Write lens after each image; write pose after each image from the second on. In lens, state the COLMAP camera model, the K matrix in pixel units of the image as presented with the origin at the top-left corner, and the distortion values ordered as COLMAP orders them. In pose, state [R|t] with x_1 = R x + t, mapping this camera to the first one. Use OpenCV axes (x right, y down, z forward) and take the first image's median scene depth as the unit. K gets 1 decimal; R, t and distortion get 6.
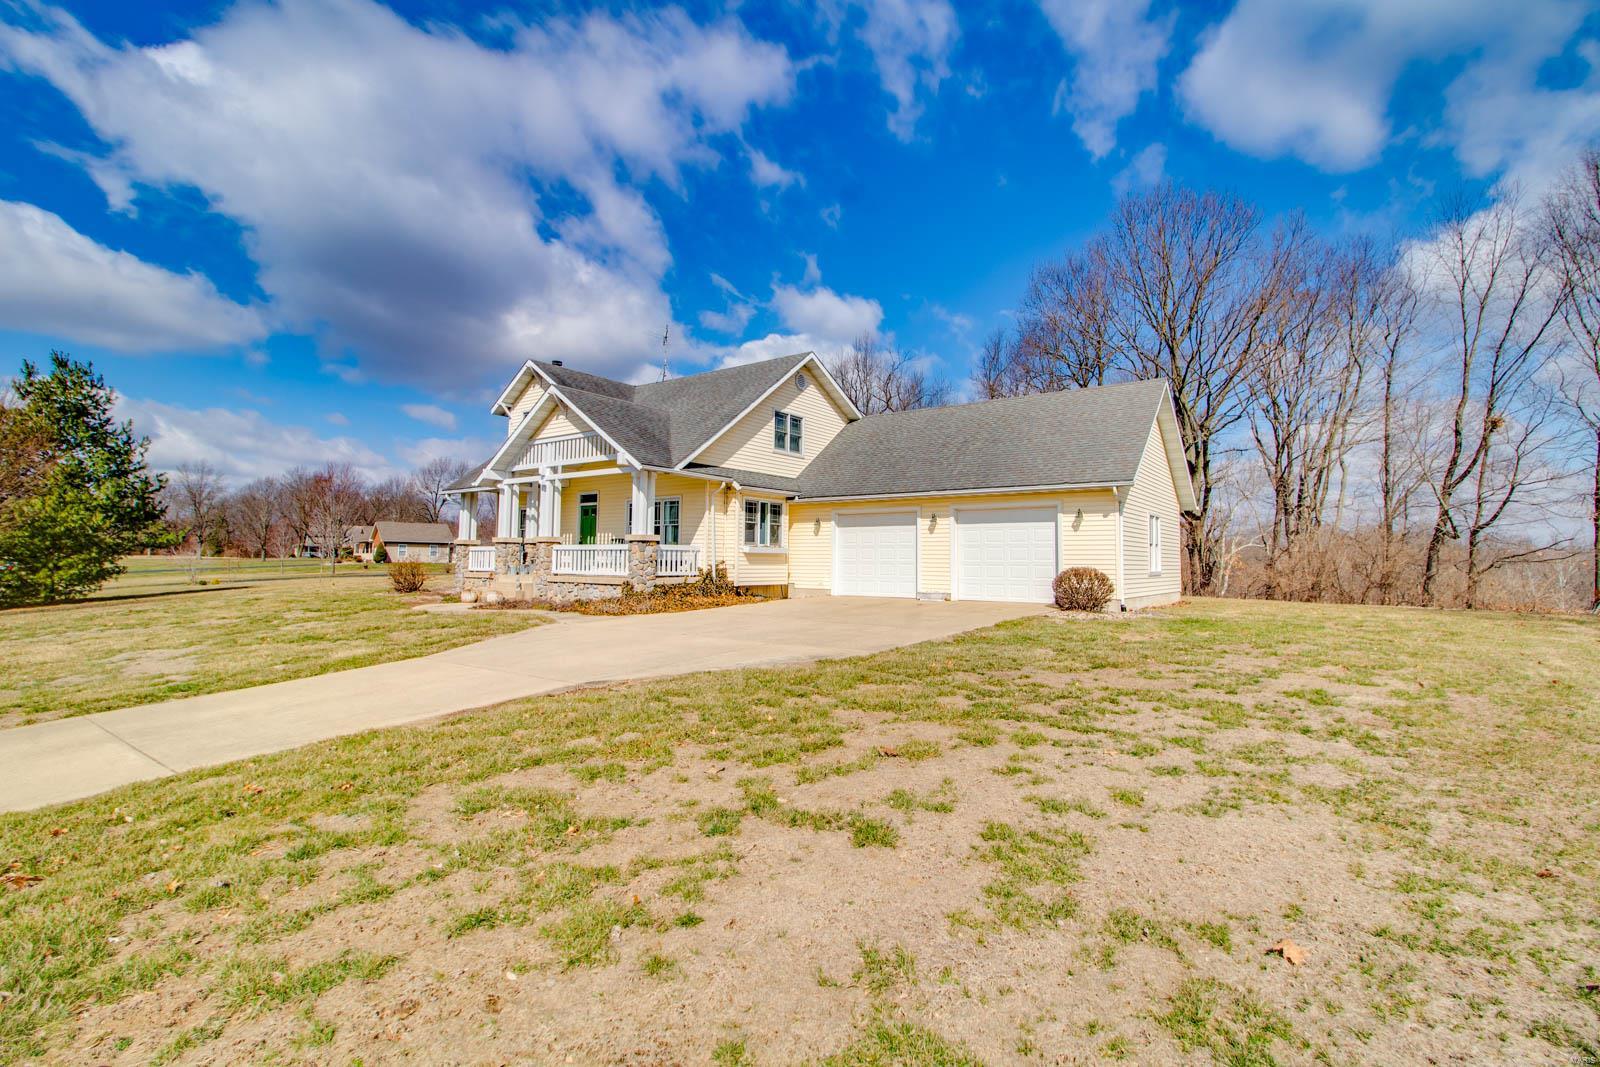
lens RADIAL K [[763.0, 0, 797.9], [0, 763.0, 505.9], [0, 0, 1]] dist [-0.014185, -0.000247]
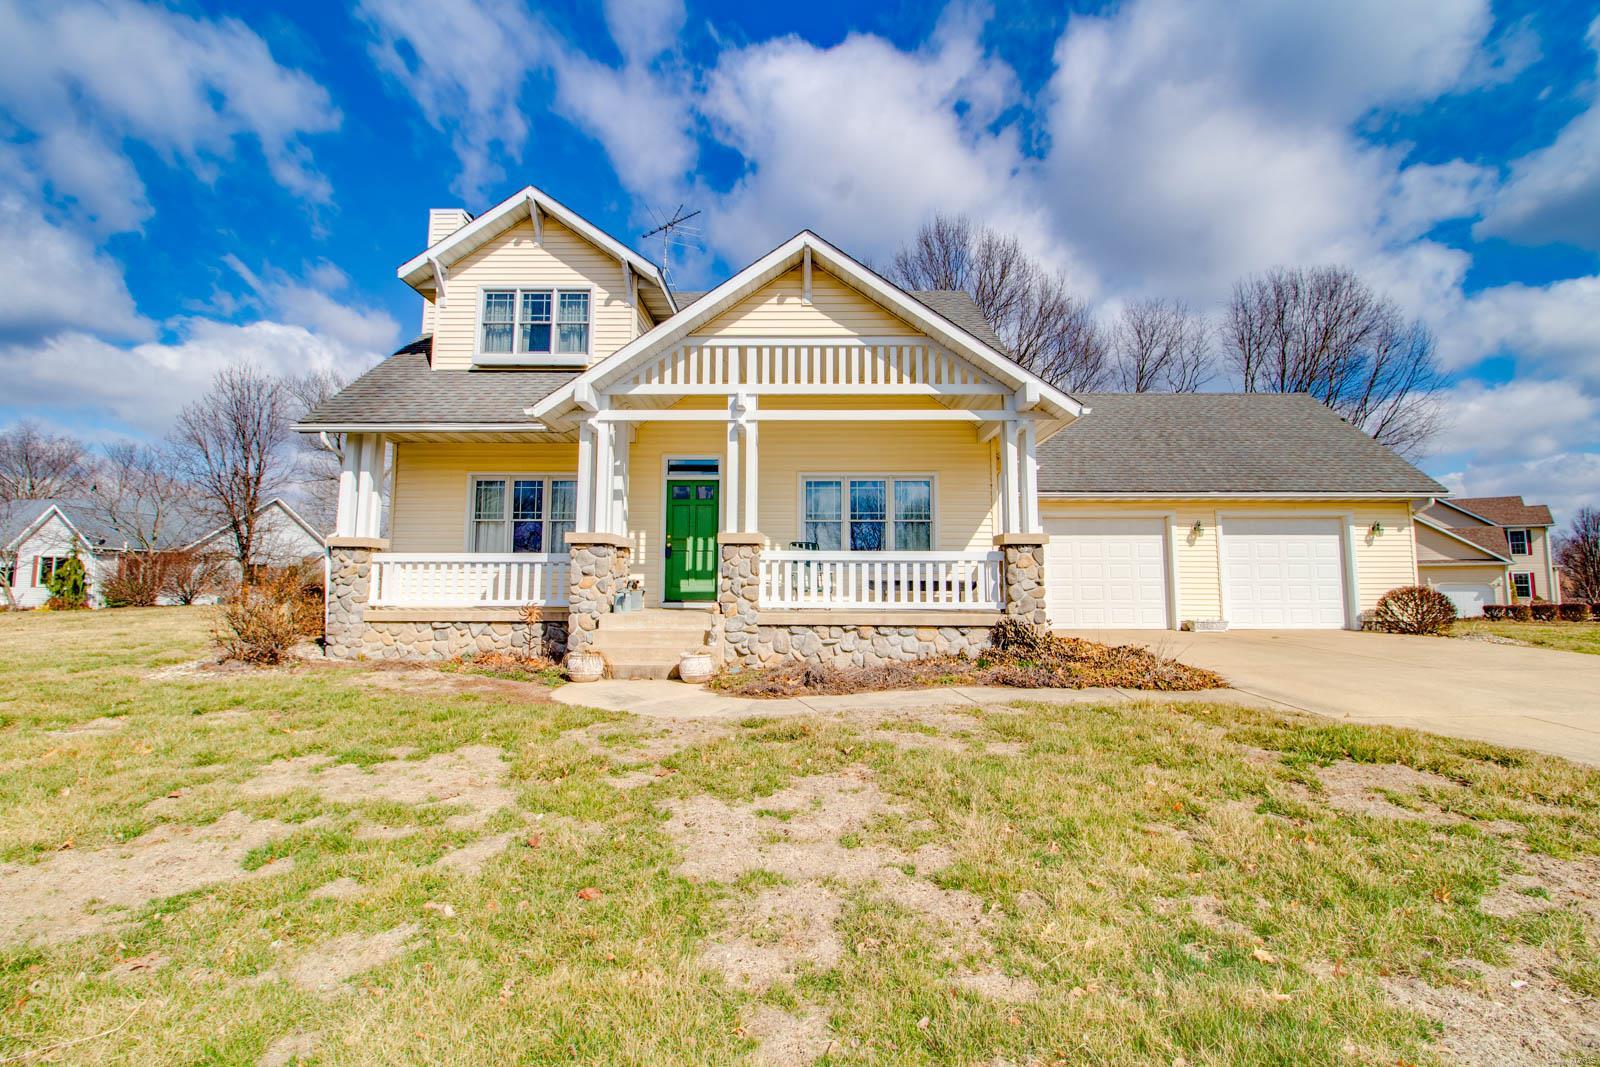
lens RADIAL K [[763.0, 0, 797.9], [0, 763.0, 505.9], [0, 0, 1]] dist [-0.014185, -0.000247]
pose [[0.805315, 0.055859, 0.590209, -0.564954], [-0.040298, 0.998406, -0.039508, 0.038319], [-0.591475, 0.008032, 0.806283, 0.552168]]
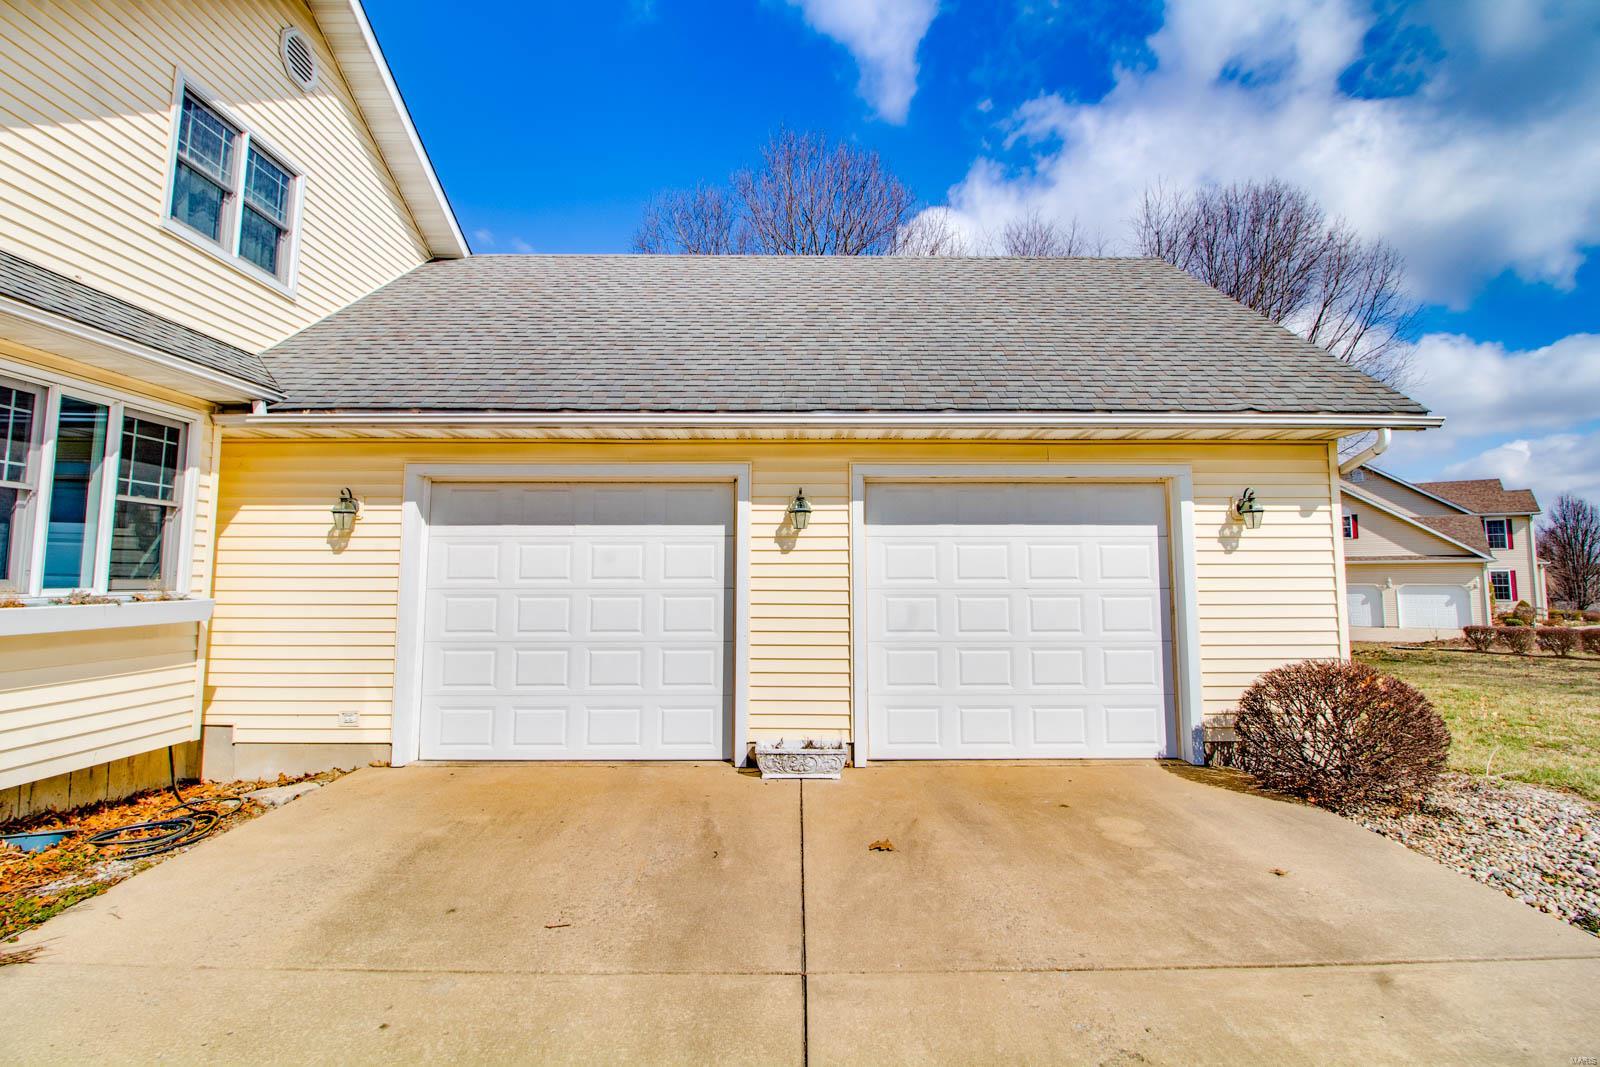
lens RADIAL K [[740.3, 0, 801.5], [0, 740.3, 510.0], [0, 0, 1]] dist [-0.015760, -0.000254]
pose [[0.795823, 0.045458, 0.603820, -0.004451], [-0.039540, 0.998951, -0.023091, 0.023149], [-0.604237, -0.005499, 0.796786, 0.685505]]
